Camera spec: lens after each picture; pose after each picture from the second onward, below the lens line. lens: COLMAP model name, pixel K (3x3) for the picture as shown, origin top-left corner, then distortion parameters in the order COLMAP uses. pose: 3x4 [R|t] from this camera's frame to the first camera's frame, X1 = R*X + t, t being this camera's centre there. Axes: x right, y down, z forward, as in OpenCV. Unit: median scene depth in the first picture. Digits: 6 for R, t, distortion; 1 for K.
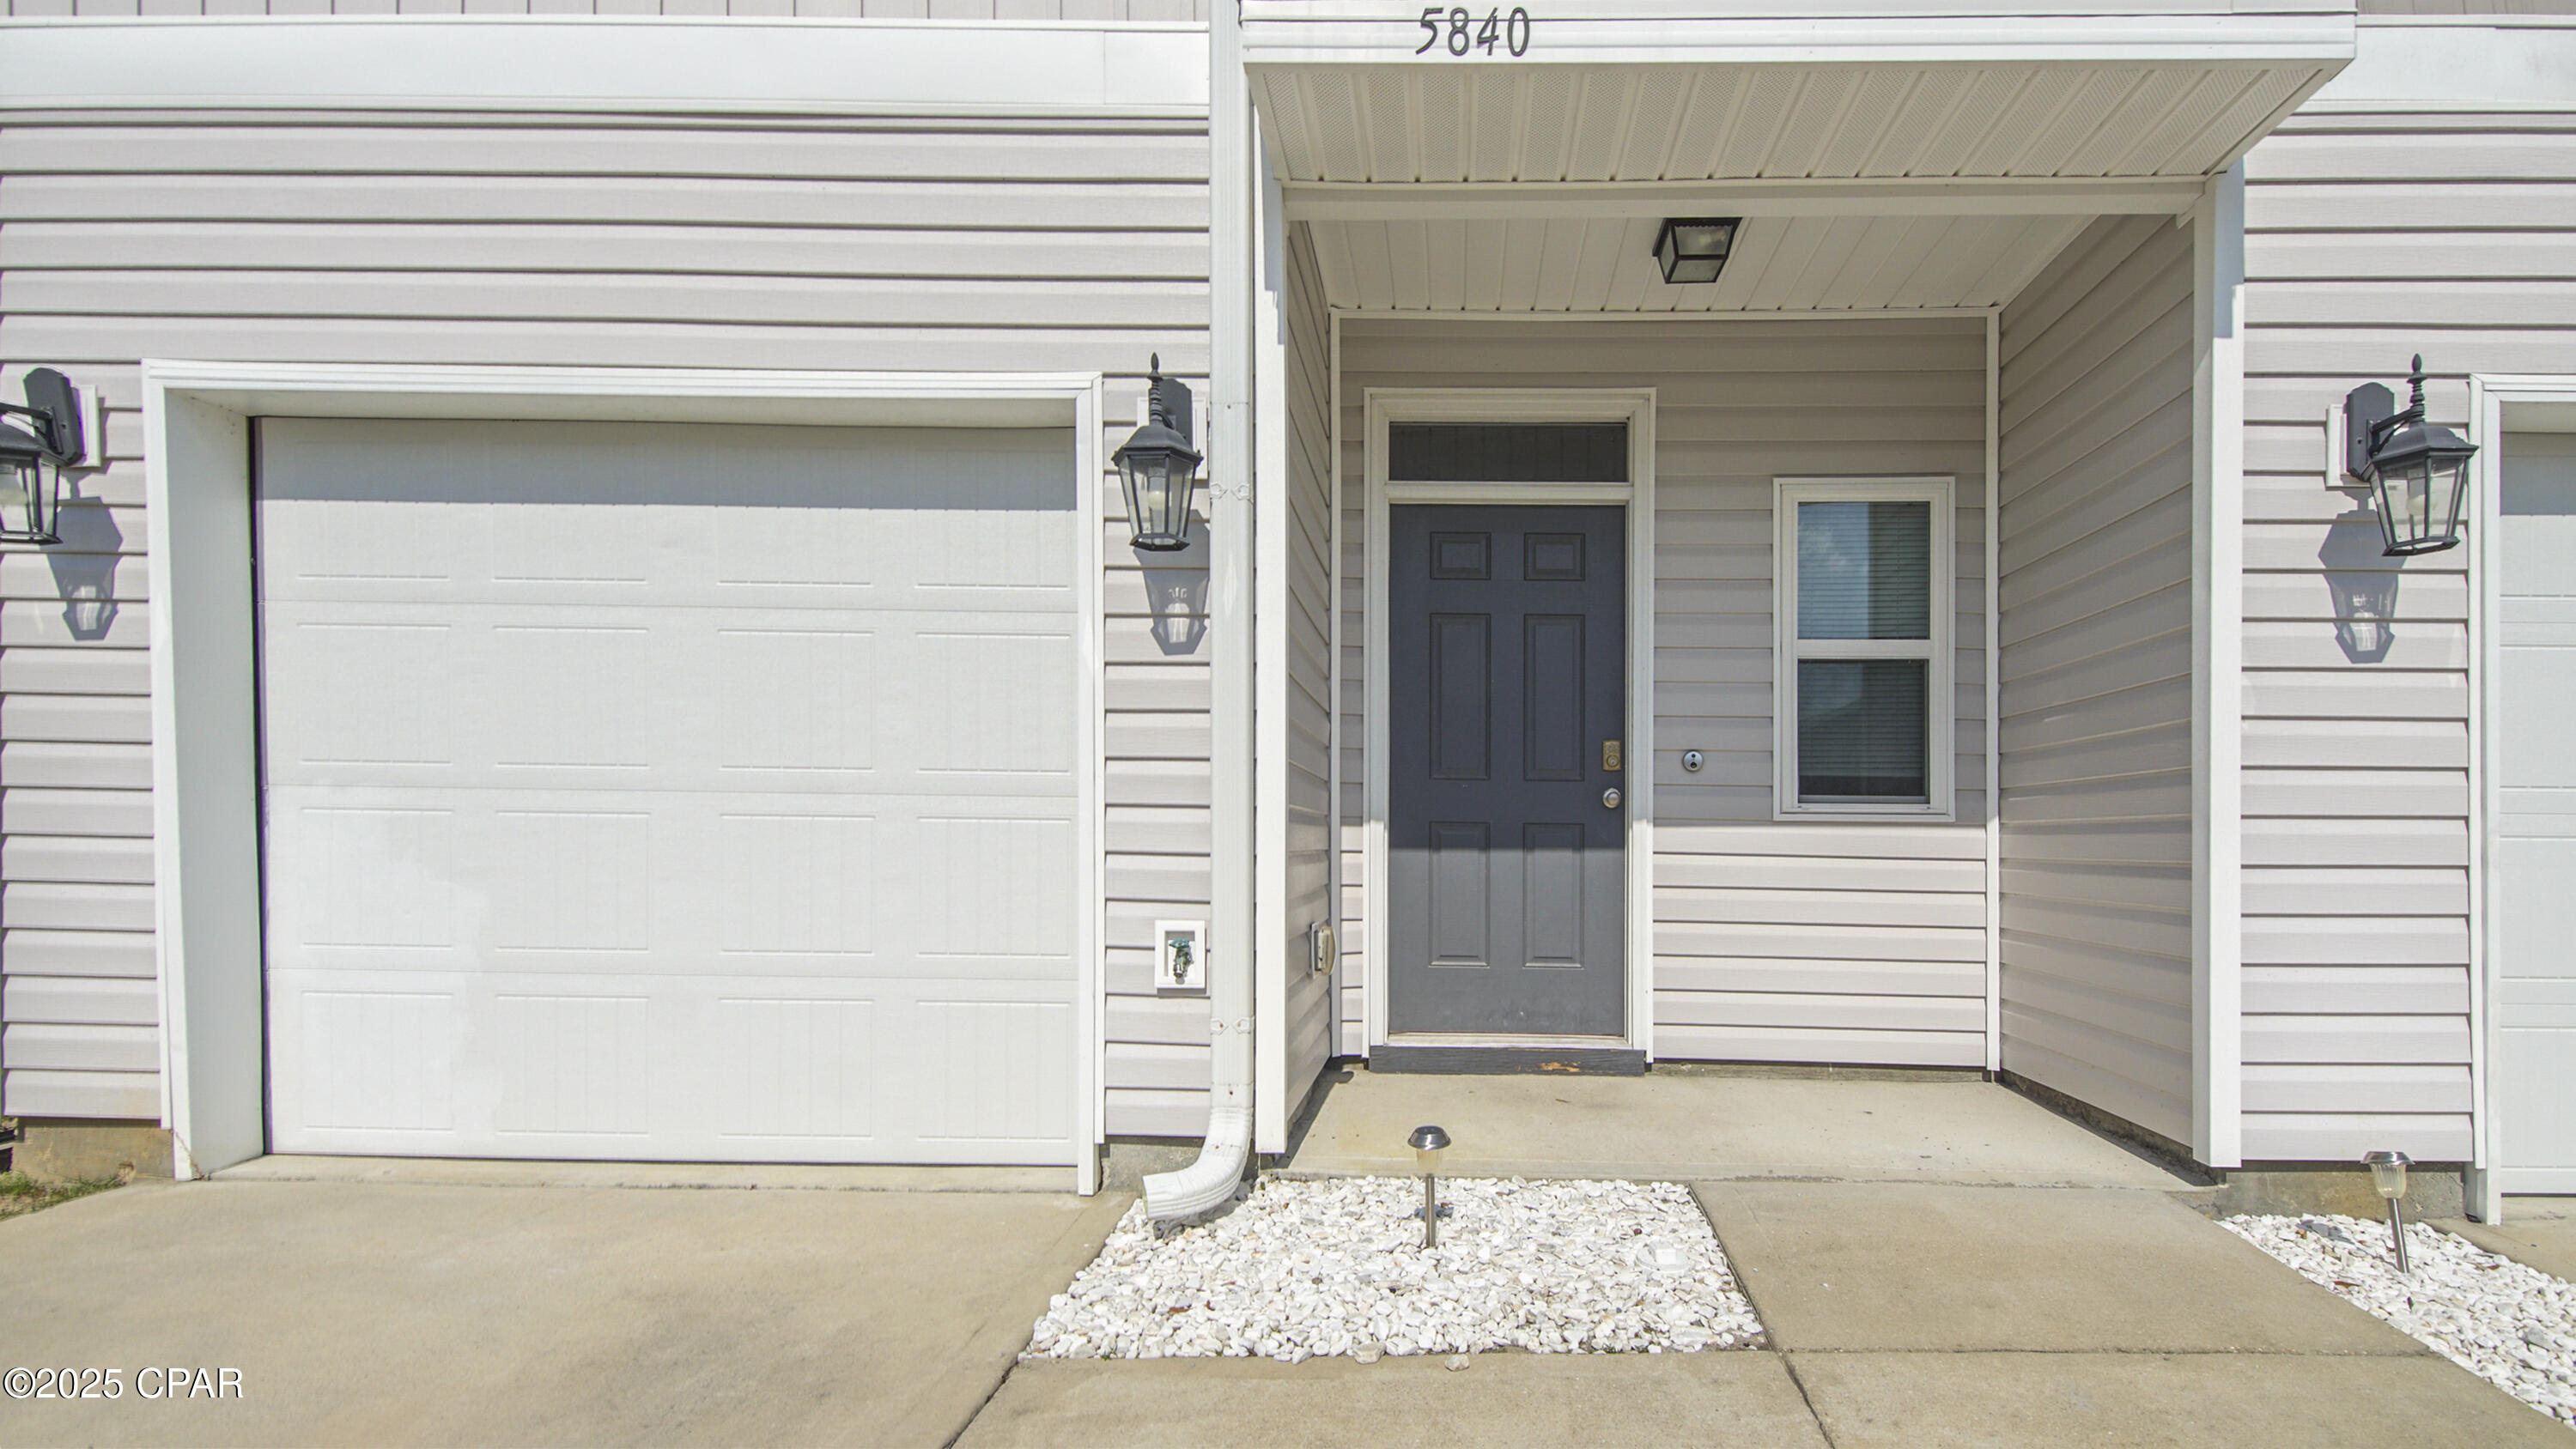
lens RADIAL K [[1334.8, 0, 1288.6], [0, 1334.8, 803.1], [0, 0, 1]] dist [0.000386, -0.000645]
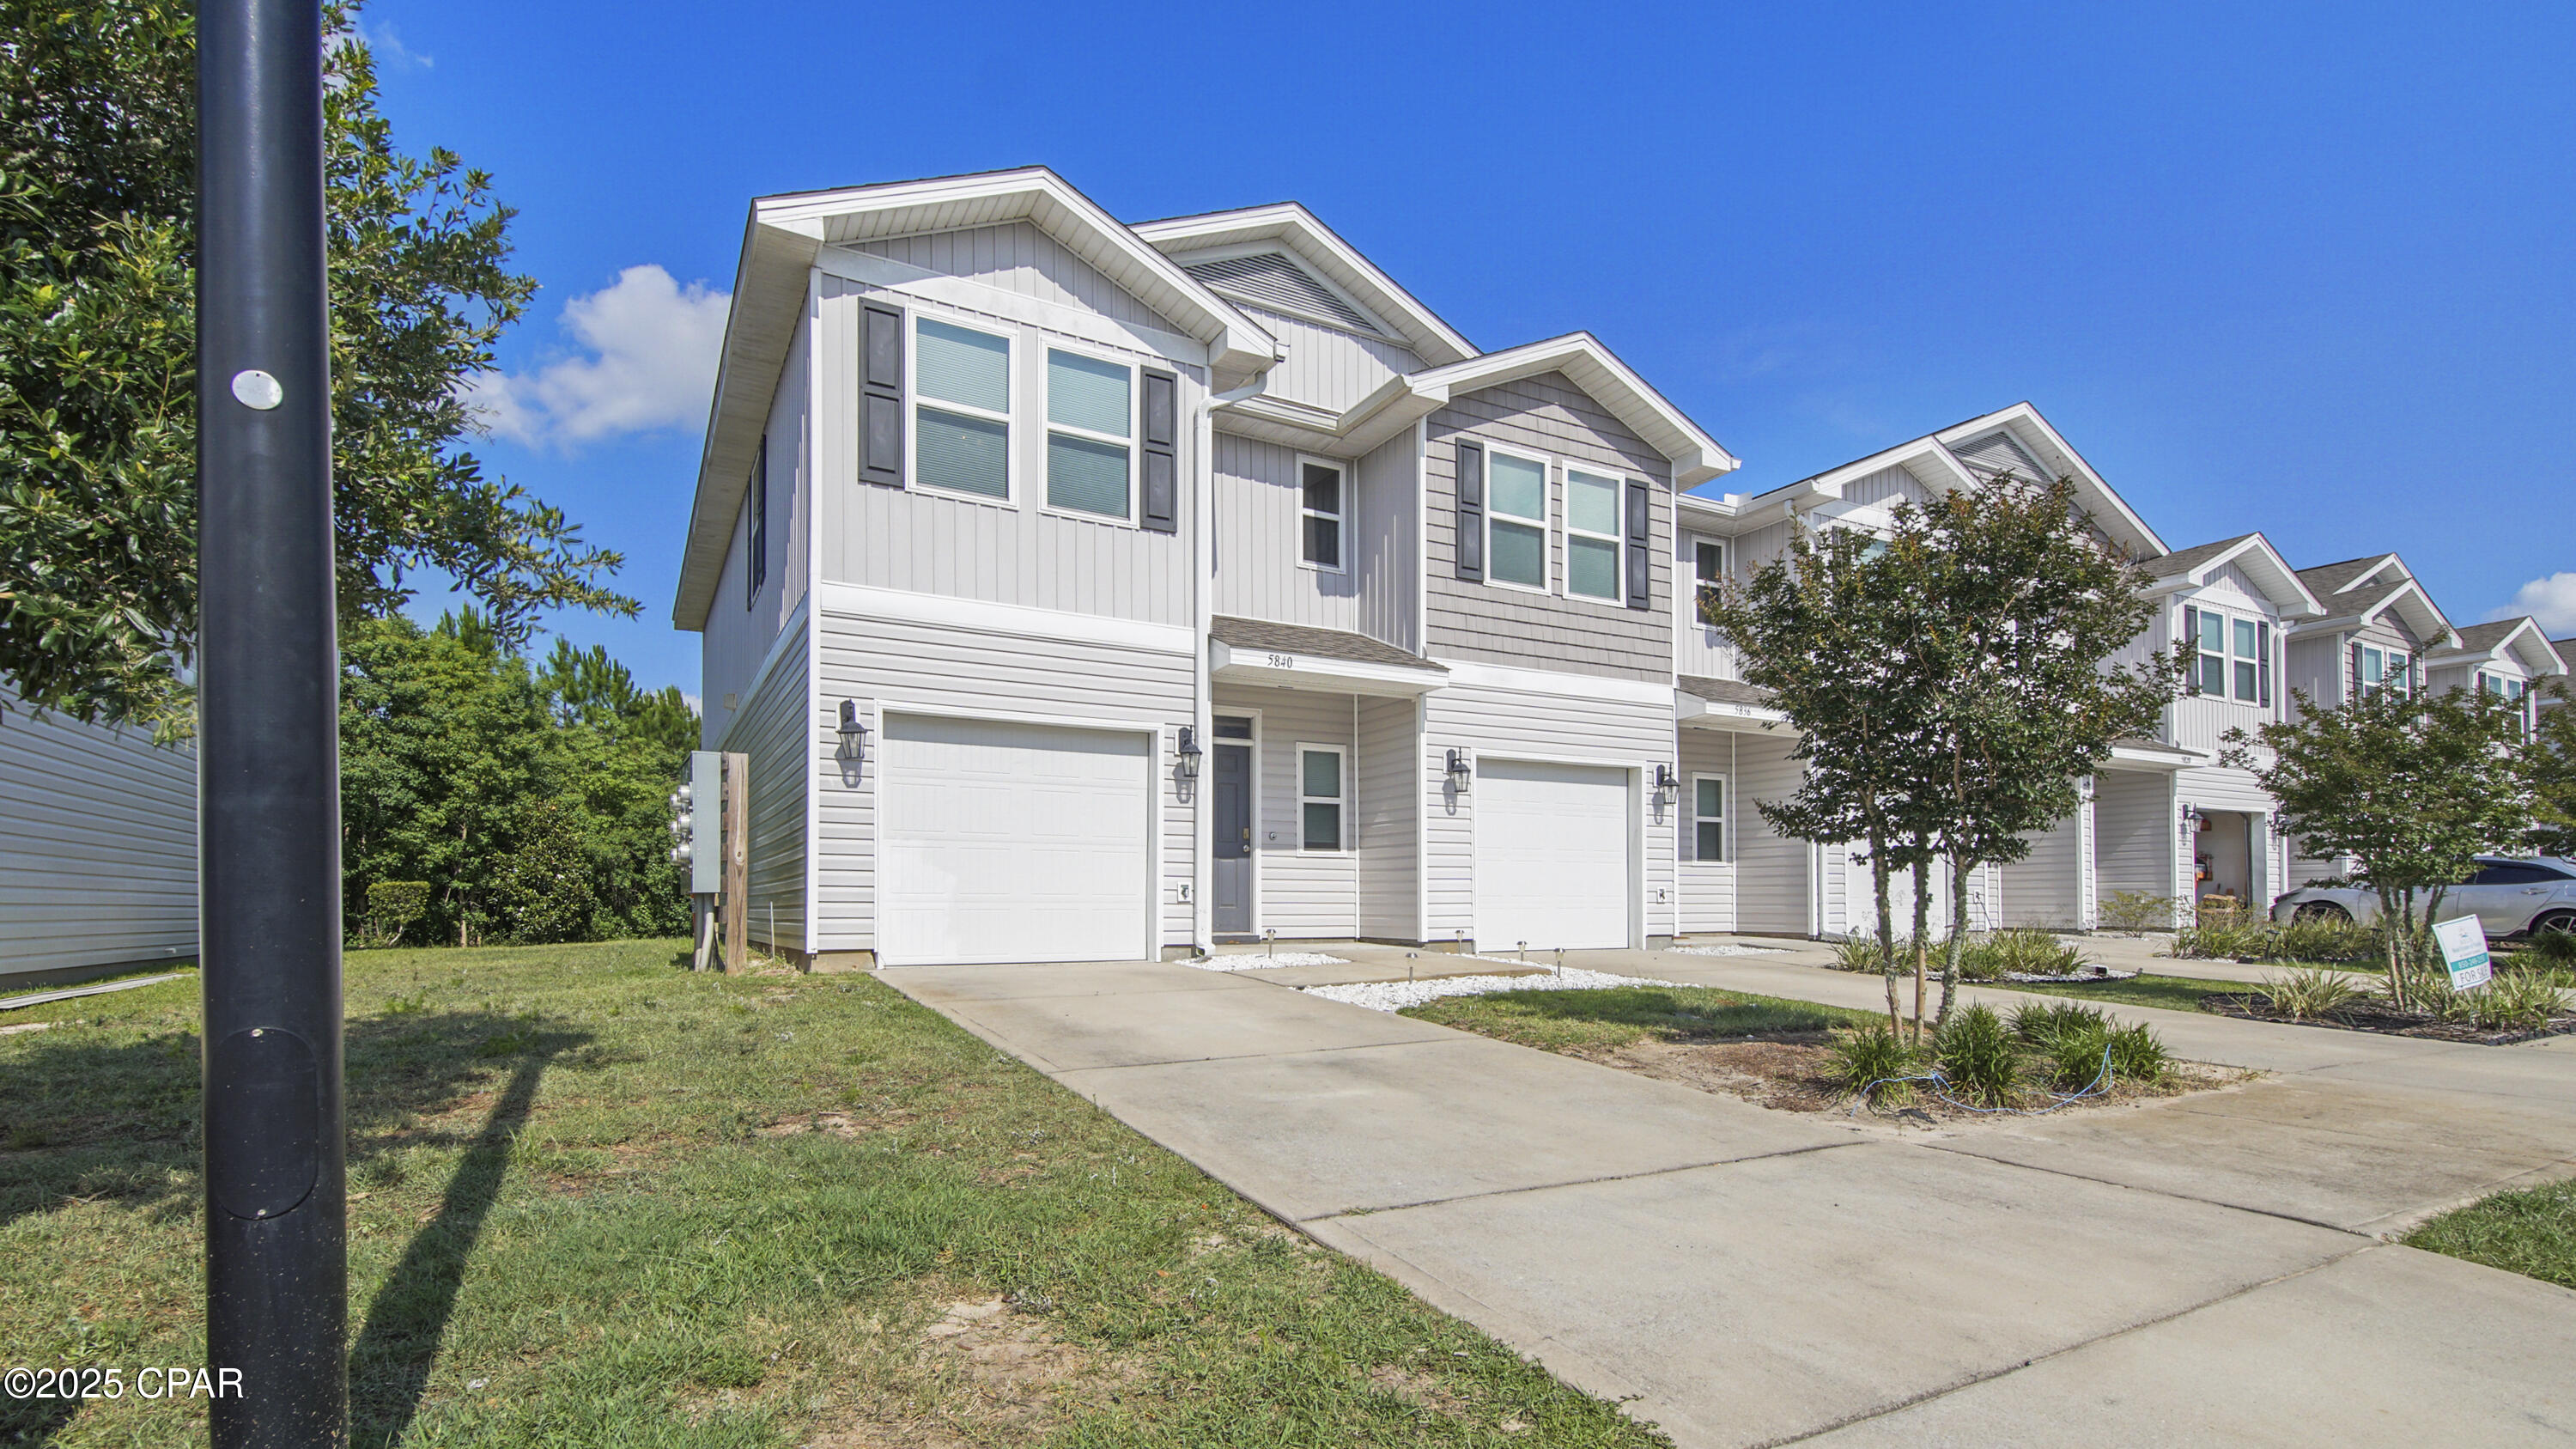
lens RADIAL K [[1191.3, 0, 1293.9], [0, 1191.3, 706.8], [0, 0, 1]] dist [0.052577, -0.029309]
pose [[0.852771, 0.072963, 0.517164, -1.424699], [-0.006604, 0.991621, -0.129011, 0.034596], [-0.522244, 0.106601, 0.846107, -1.760301]]
